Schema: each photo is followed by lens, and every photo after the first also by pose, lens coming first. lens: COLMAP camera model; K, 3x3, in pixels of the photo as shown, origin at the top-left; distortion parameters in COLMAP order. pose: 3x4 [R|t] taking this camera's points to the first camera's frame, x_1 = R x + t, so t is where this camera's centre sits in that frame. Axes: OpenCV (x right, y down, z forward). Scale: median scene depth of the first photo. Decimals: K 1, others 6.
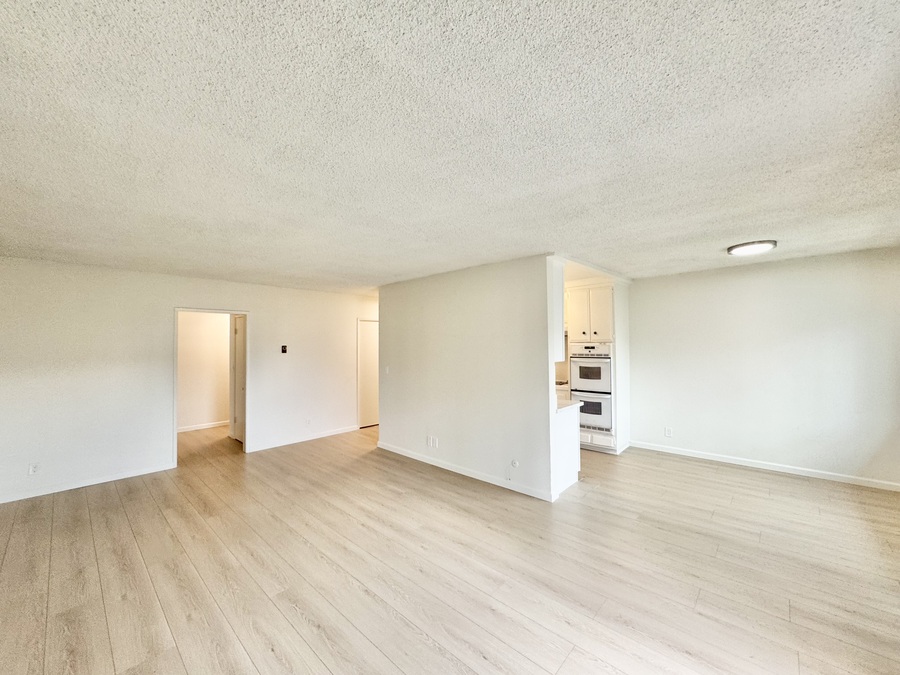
lens RADIAL K [[357.8, 0, 452.3], [0, 357.8, 337.6], [0, 0, 1]] dist [-0.003502, -0.000339]
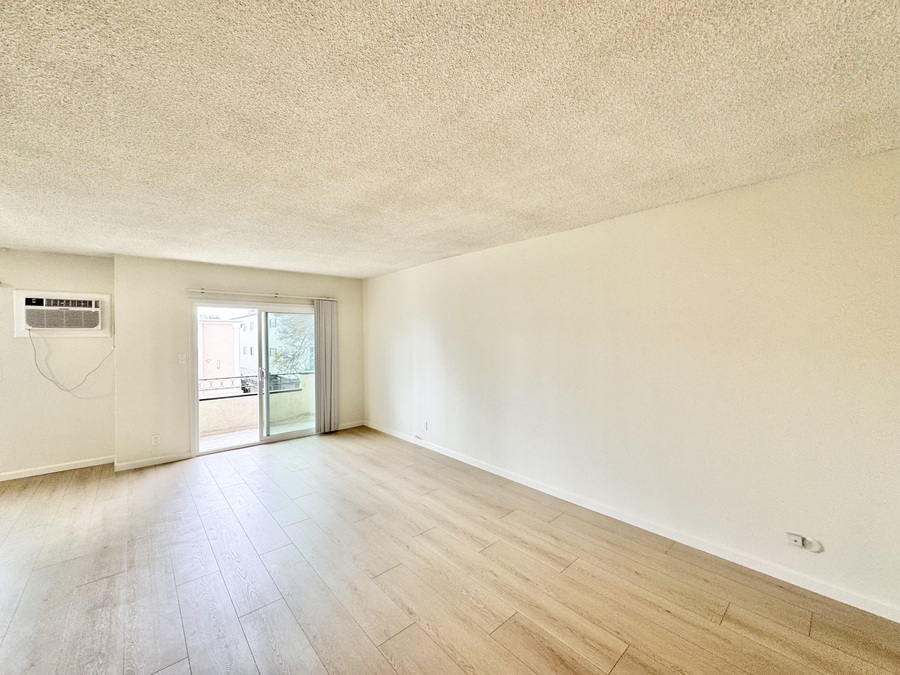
lens RADIAL K [[357.8, 0, 452.3], [0, 357.8, 337.6], [0, 0, 1]] dist [-0.003502, -0.000339]
pose [[-0.995930, 0.014998, 0.088877, -0.781160], [0.014656, 0.999882, -0.004501, 0.043764], [-0.088934, -0.003180, -0.996032, 1.969586]]
